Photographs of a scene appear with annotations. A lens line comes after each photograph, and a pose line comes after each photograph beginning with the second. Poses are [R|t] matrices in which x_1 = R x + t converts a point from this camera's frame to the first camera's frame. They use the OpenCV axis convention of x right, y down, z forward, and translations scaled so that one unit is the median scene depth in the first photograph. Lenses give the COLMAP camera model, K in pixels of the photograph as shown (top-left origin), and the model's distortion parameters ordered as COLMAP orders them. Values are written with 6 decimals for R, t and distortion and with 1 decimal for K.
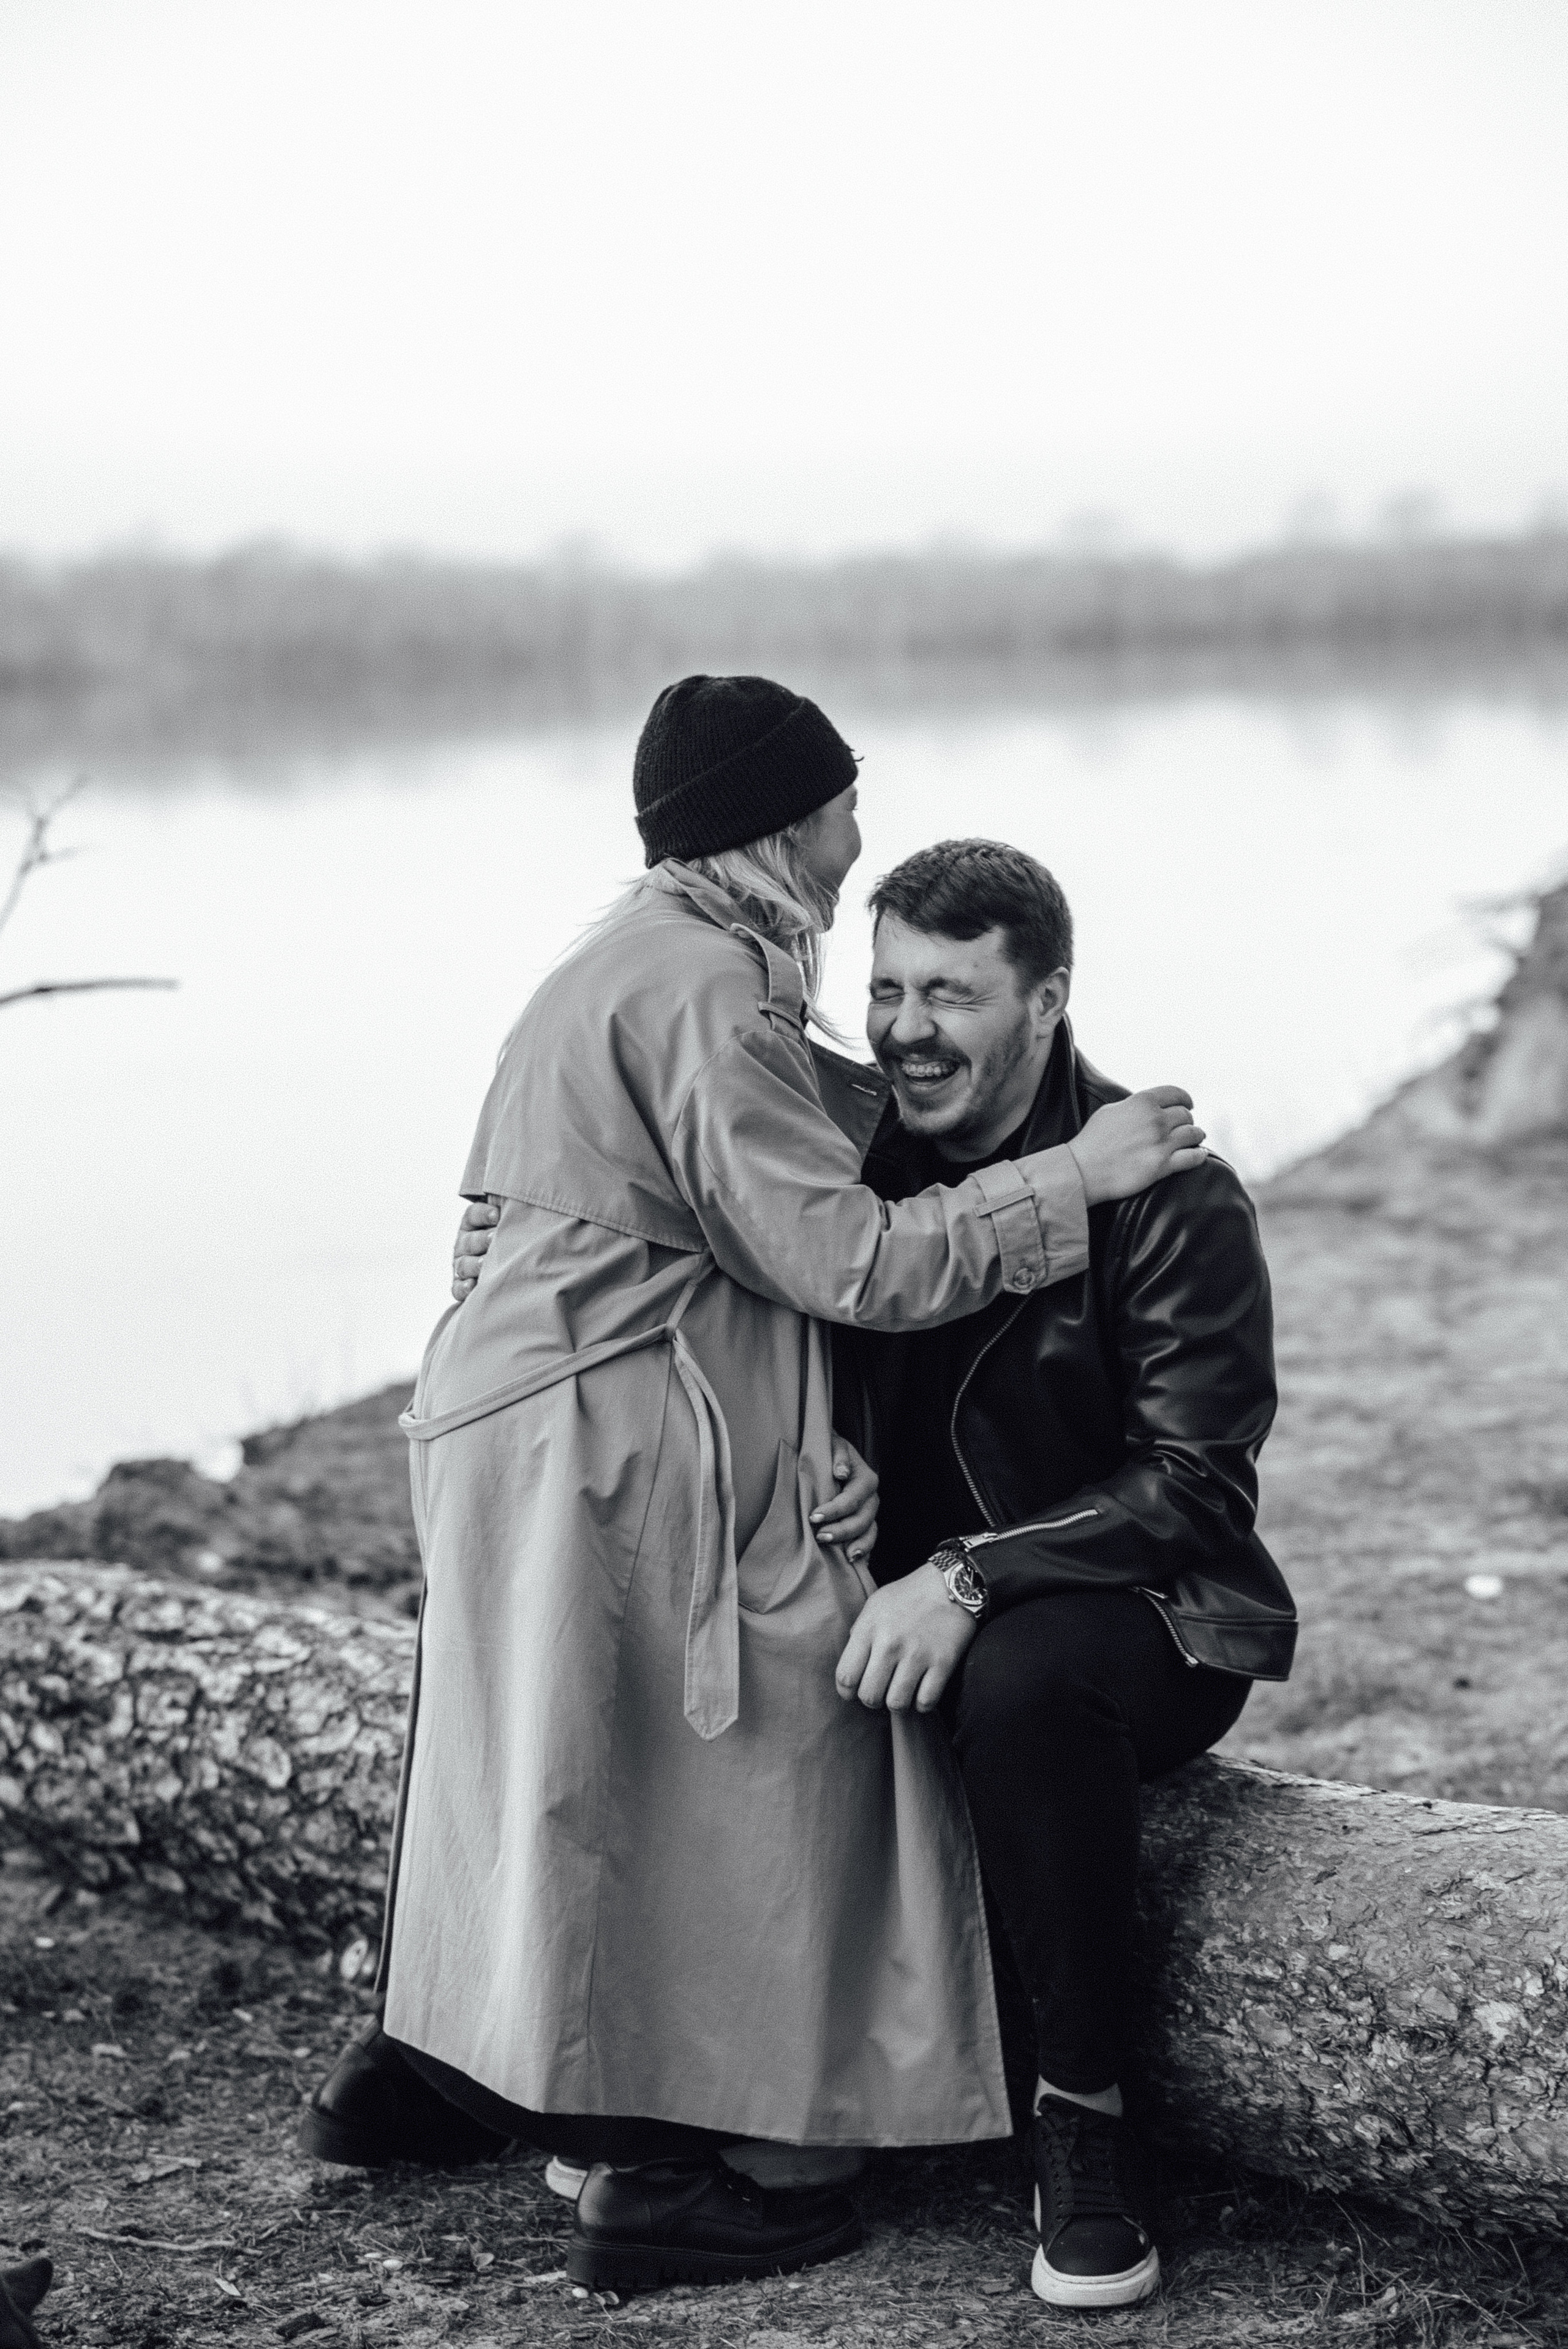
lens RADIAL K [[5681.5, 0, 784.0], [0, 5681.5, 1174.5], [0, 0, 1]] dist [0.032102, 0.852407]
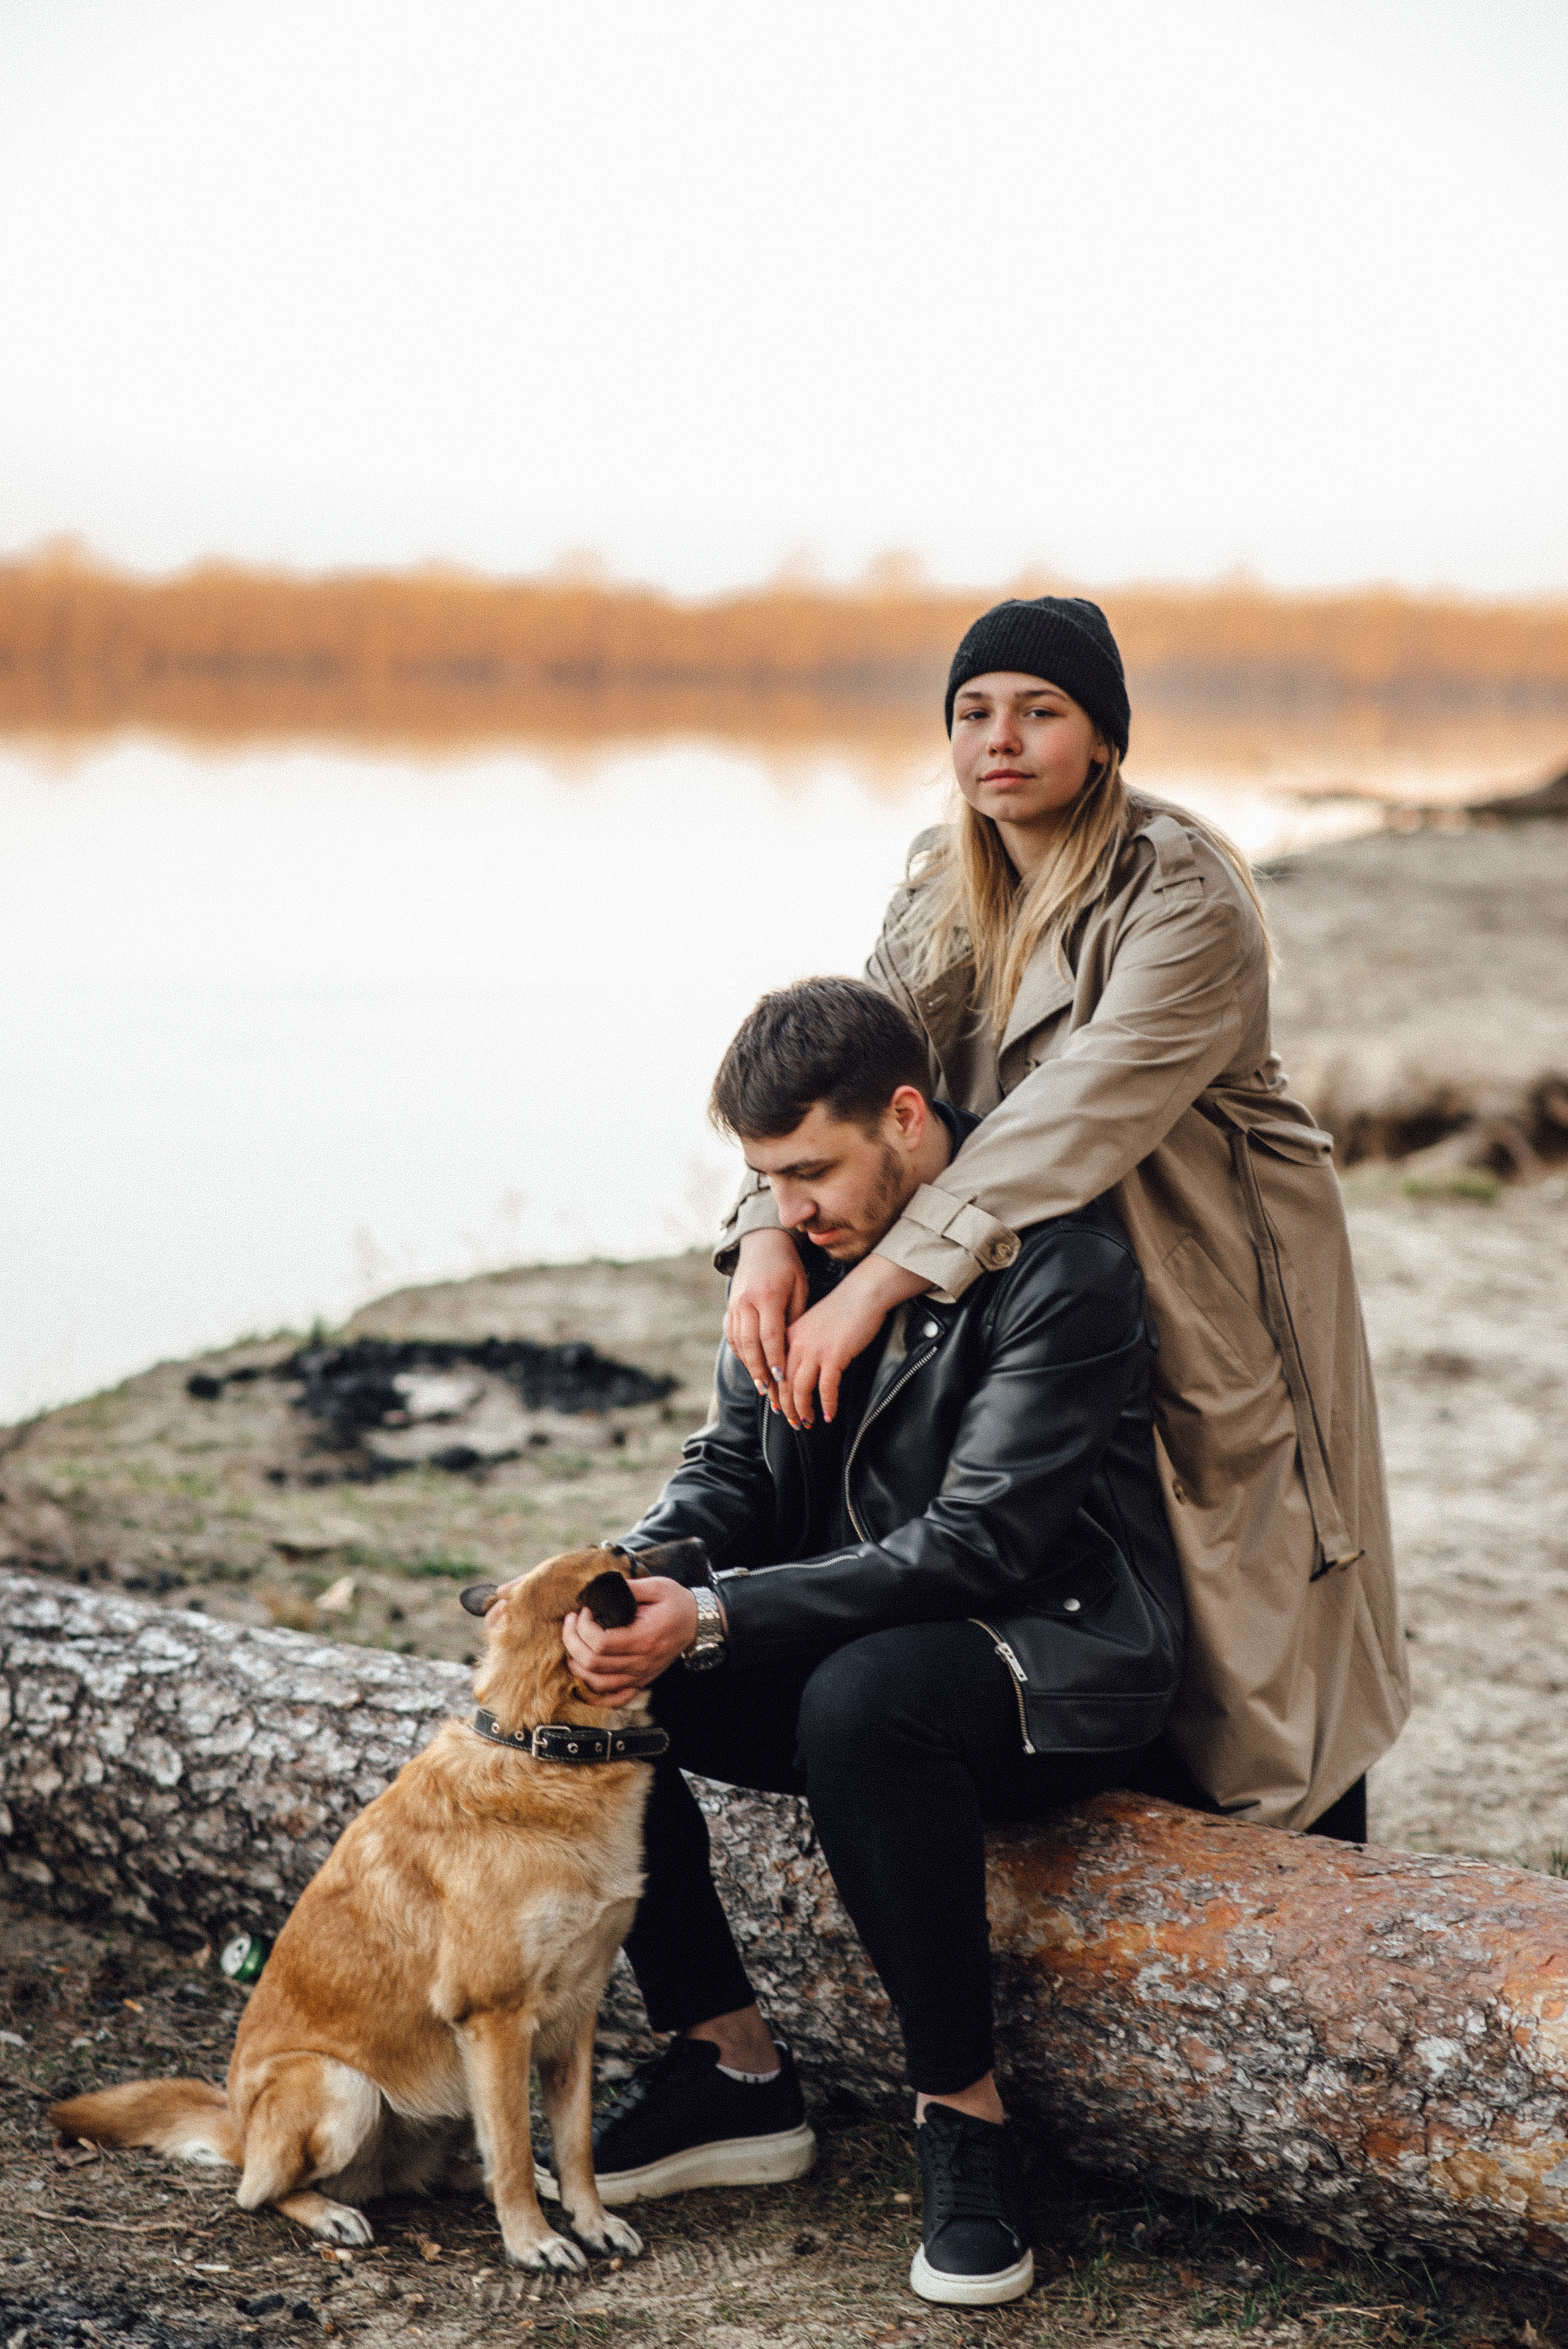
lens RADIAL K [[5681.5, 0, 784.0], [0, 5681.5, 1174.5], [0, 0, 1]] dist [0.032102, 0.852407]
pose [[0.993999, 0.052390, 0.096024, -0.084110], [-0.051972, 0.998625, -0.006851, -0.001170], [-0.096251, 0.001820, 0.995355, -0.034023]]
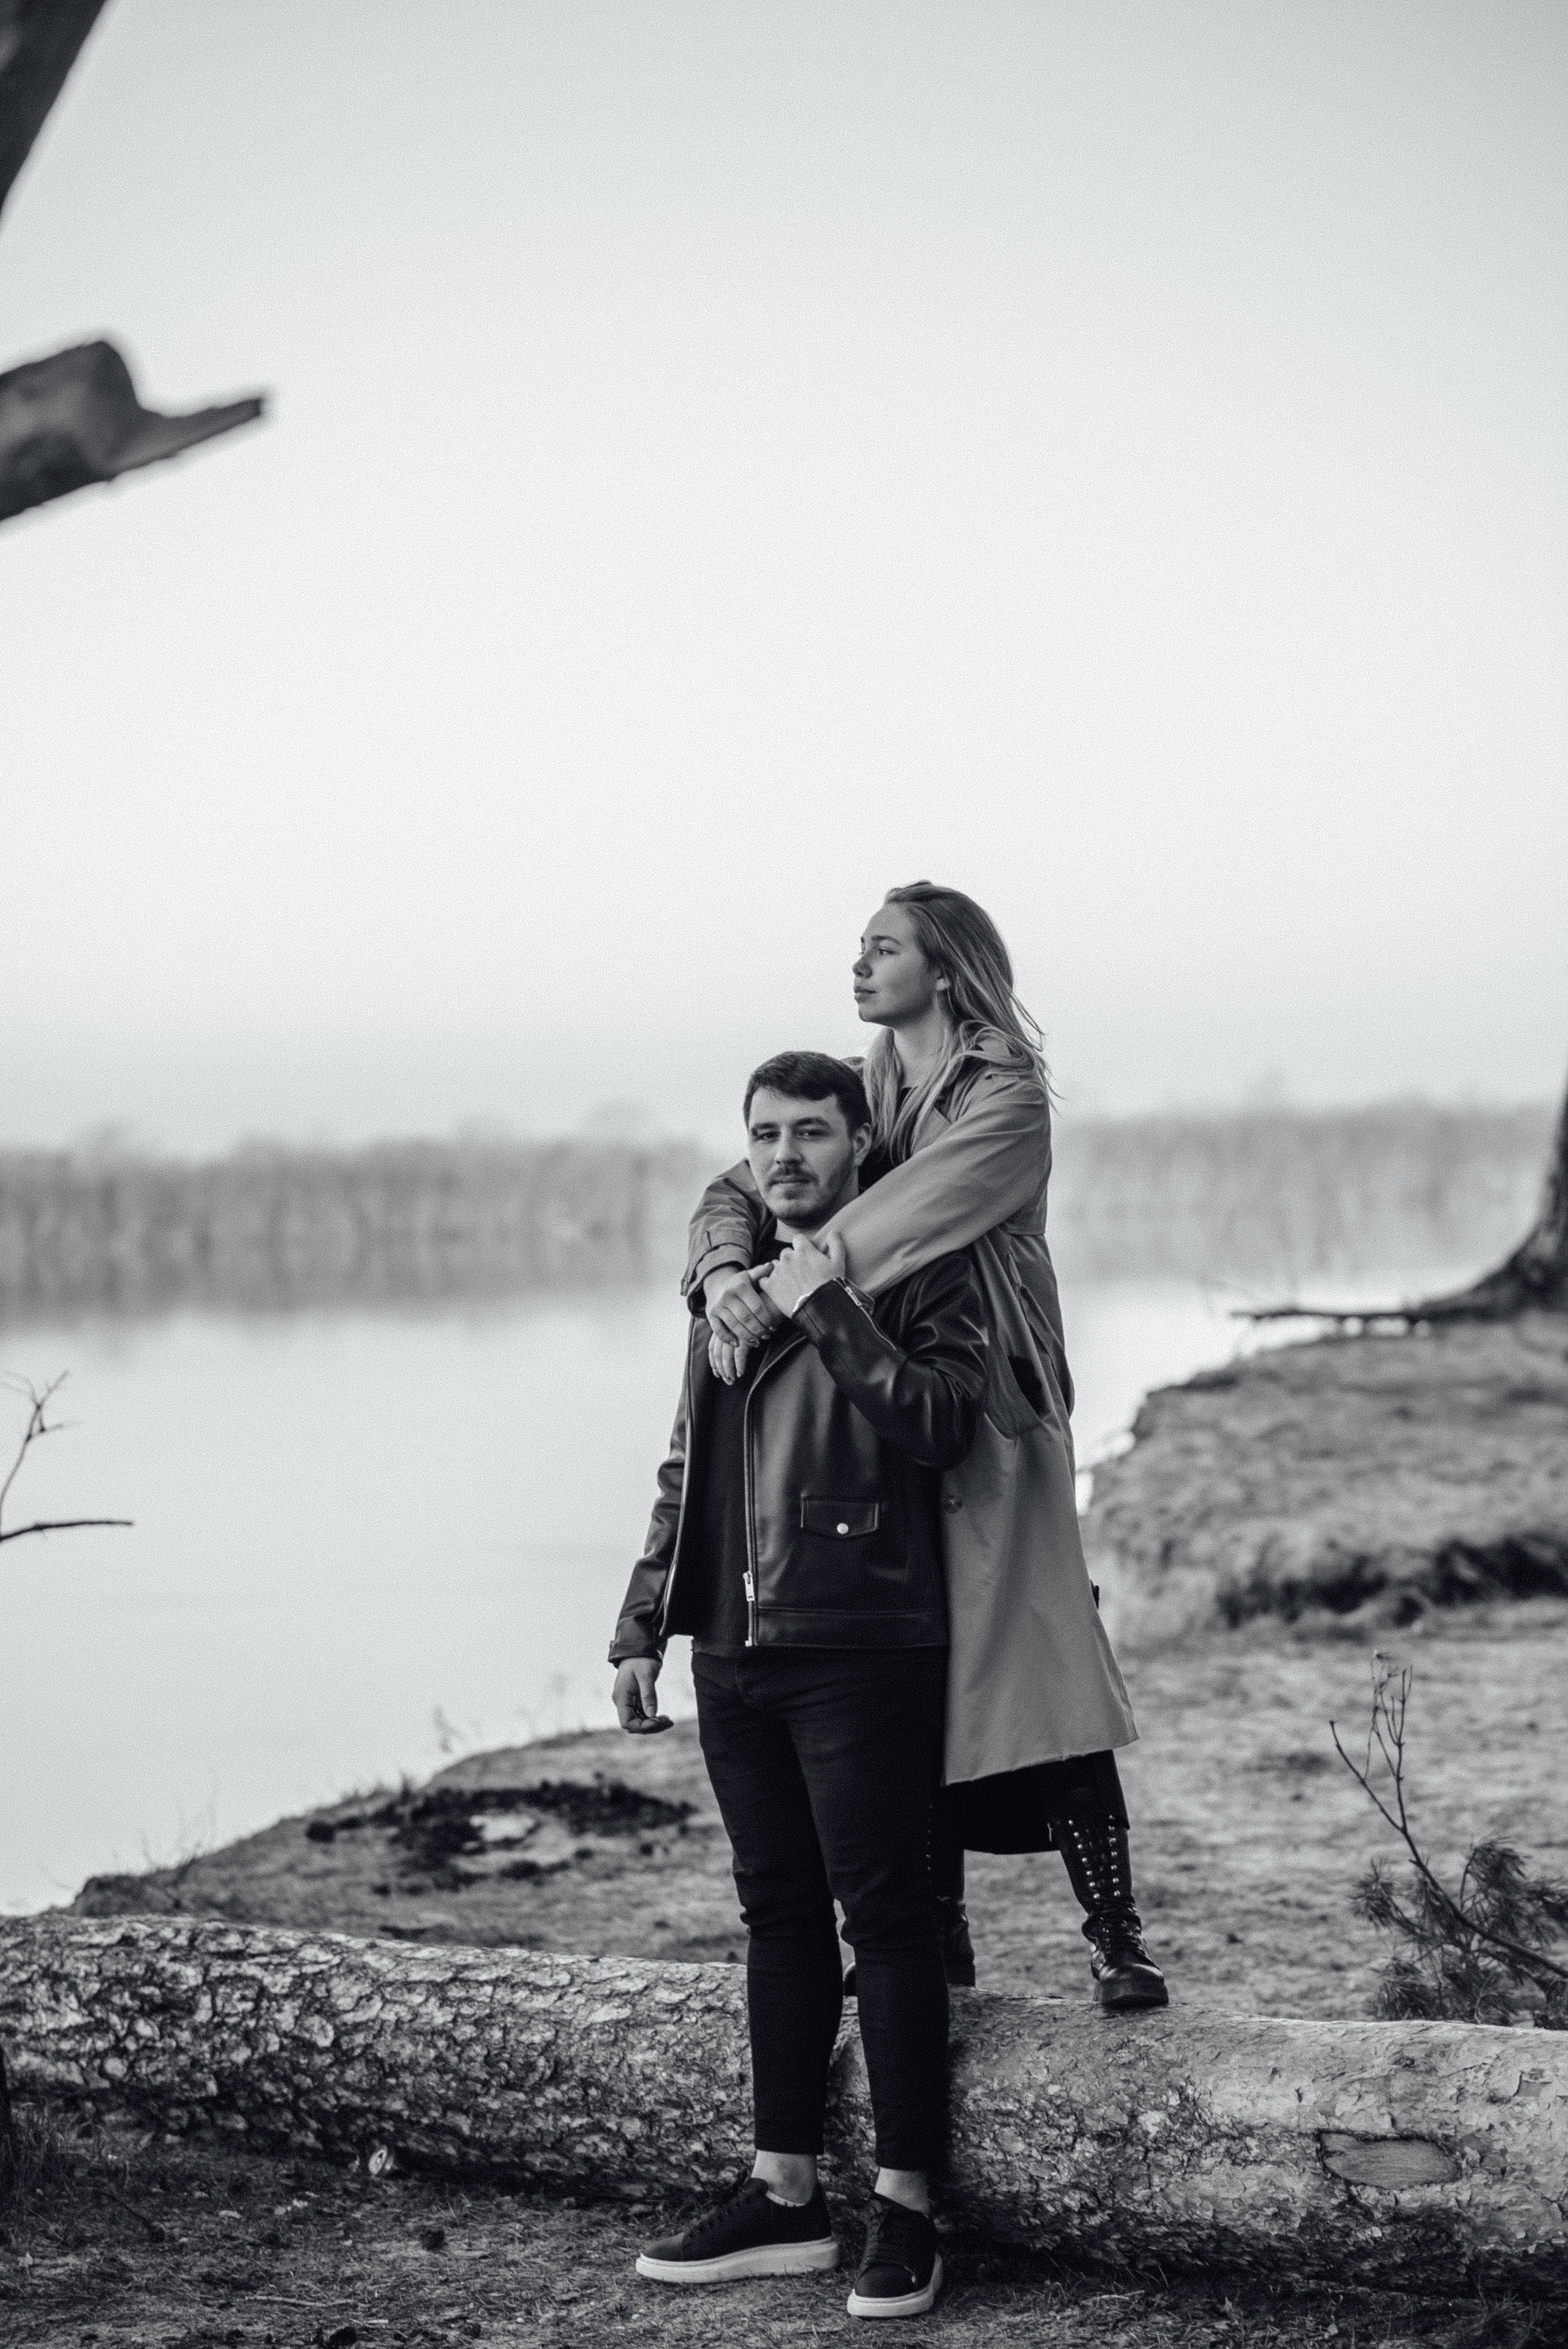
lens RADIAL K [[5681.5, 0, 784.0], [0, 5681.5, 1174.5], [0, 0, 1]] dist [0.032102, 0.852407]
pose [[0.996500, 0.001280, 0.083578, -0.095639], [0.007268, 0.994770, -0.101884, 0.033428], [-0.083271, 0.102135, 0.991279, -0.525581]]
